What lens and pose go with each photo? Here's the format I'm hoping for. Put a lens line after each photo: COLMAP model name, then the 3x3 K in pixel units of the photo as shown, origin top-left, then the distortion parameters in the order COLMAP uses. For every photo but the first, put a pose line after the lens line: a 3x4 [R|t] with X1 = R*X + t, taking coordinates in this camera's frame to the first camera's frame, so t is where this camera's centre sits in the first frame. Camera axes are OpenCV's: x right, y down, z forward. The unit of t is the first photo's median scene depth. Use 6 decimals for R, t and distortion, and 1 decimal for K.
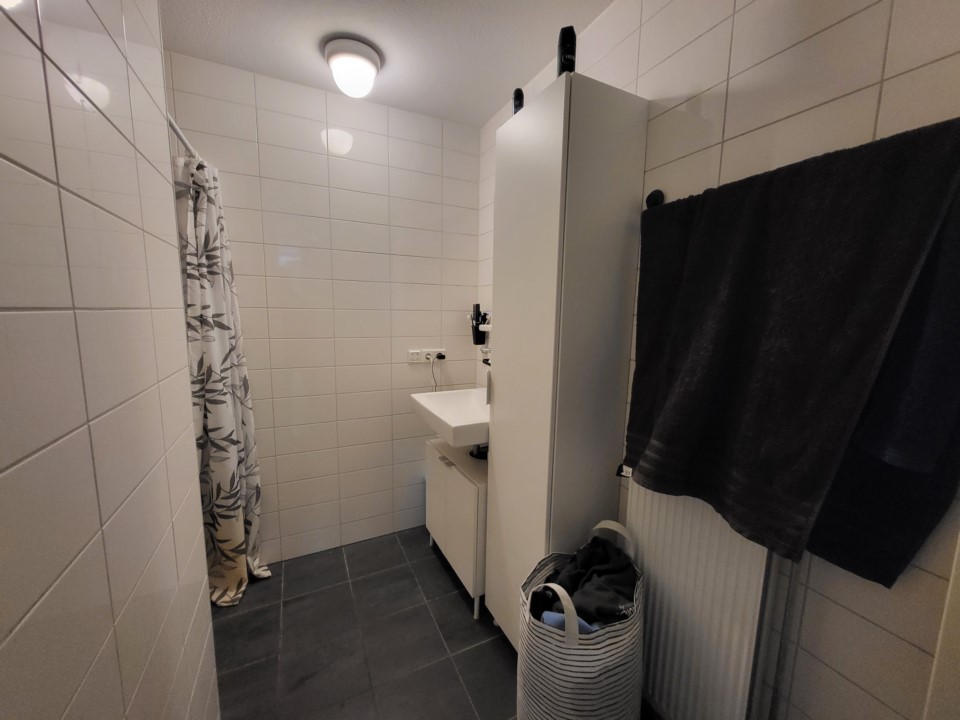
lens RADIAL K [[372.8, 0, 480.0], [0, 372.8, 360.0], [0, 0, 1]] dist [0.000302, -0.000228]
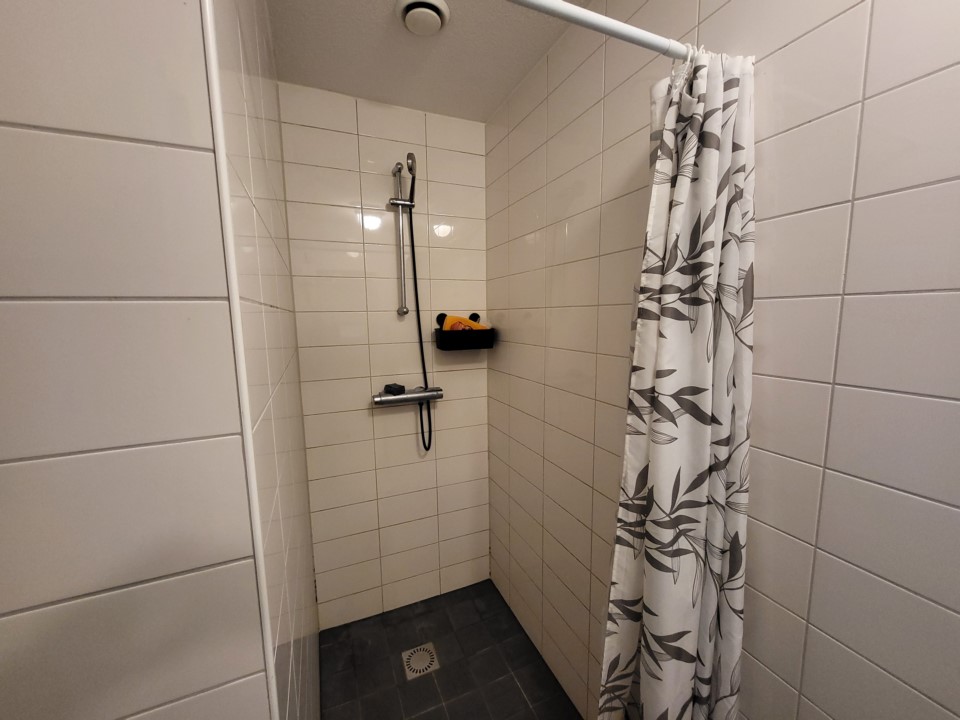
lens RADIAL K [[372.8, 0, 480.0], [0, 372.8, 360.0], [0, 0, 1]] dist [0.000302, -0.000228]
pose [[-0.047824, 0.109034, -0.992887, -0.235695], [-0.114421, 0.986883, 0.113886, -0.187064], [0.992281, 0.119054, -0.034721, 0.770972]]
